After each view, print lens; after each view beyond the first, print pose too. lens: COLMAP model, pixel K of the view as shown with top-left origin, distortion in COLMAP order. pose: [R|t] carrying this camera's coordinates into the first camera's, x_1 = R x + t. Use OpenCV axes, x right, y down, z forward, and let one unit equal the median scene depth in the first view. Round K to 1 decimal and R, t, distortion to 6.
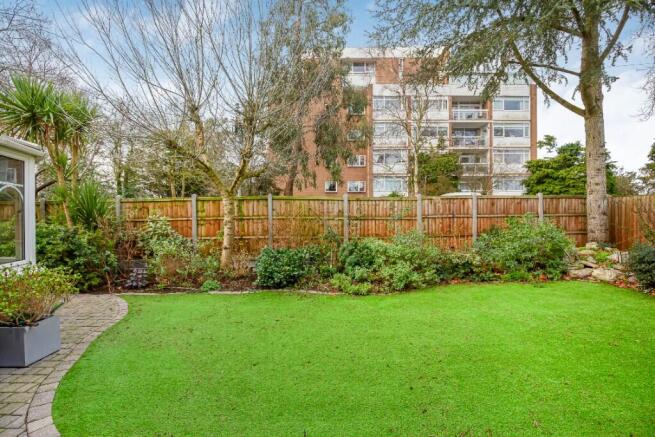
lens RADIAL K [[307.9, 0, 327.5], [0, 307.9, 218.5], [0, 0, 1]] dist [-0.026237, 0.001190]
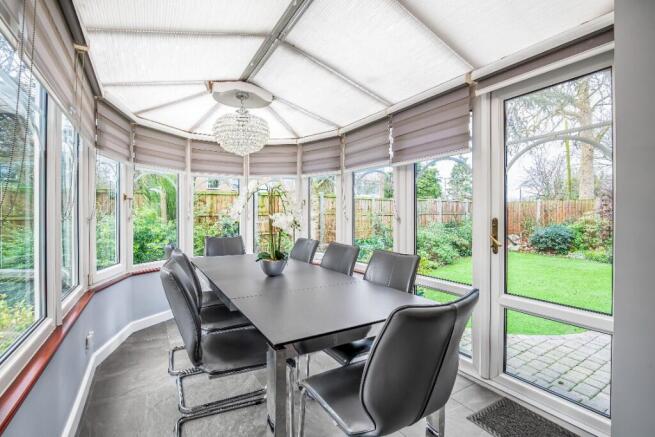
lens RADIAL K [[307.9, 0, 327.5], [0, 307.9, 218.5], [0, 0, 1]] dist [-0.026237, 0.001190]
pose [[0.857938, -0.003181, 0.513744, -0.733660], [0.002530, 0.999995, 0.001967, 0.012668], [-0.513747, -0.000388, 0.857942, 0.036160]]
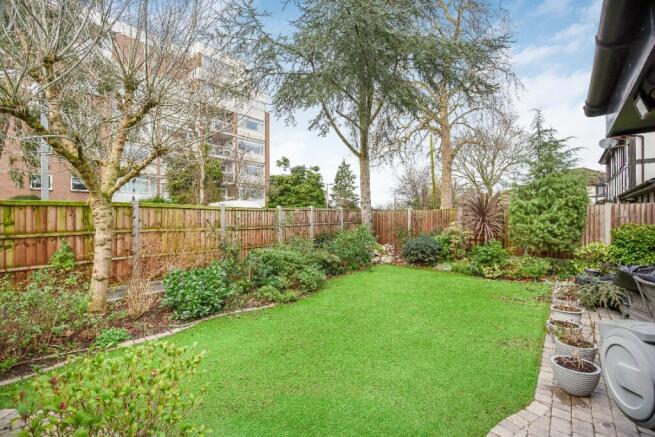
lens RADIAL K [[307.9, 0, 327.5], [0, 307.9, 218.5], [0, 0, 1]] dist [-0.026237, 0.001190]
pose [[0.633051, -0.002110, 0.774107, -0.466032], [0.011709, 0.999908, -0.006851, -0.022815], [-0.774021, 0.013401, 0.633018, 0.156660]]
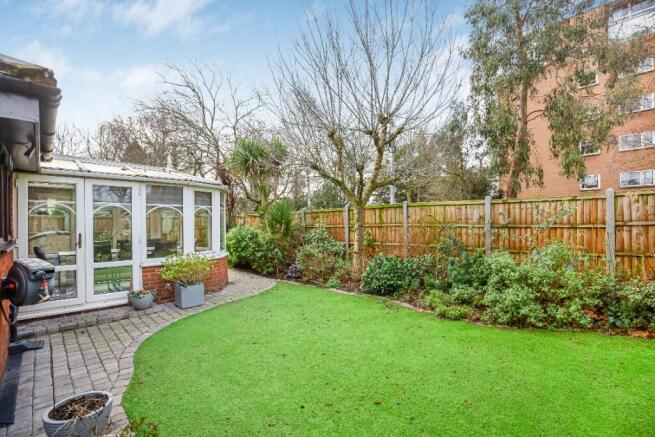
lens RADIAL K [[305.5, 0, 325.4], [0, 305.5, 225.5], [0, 0, 1]] dist [-0.030570, 0.000046]
pose [[0.690330, 0.001941, -0.723492, 0.342422], [0.000321, 0.999995, 0.002989, -0.004341], [0.723495, -0.002296, 0.690326, 0.137391]]
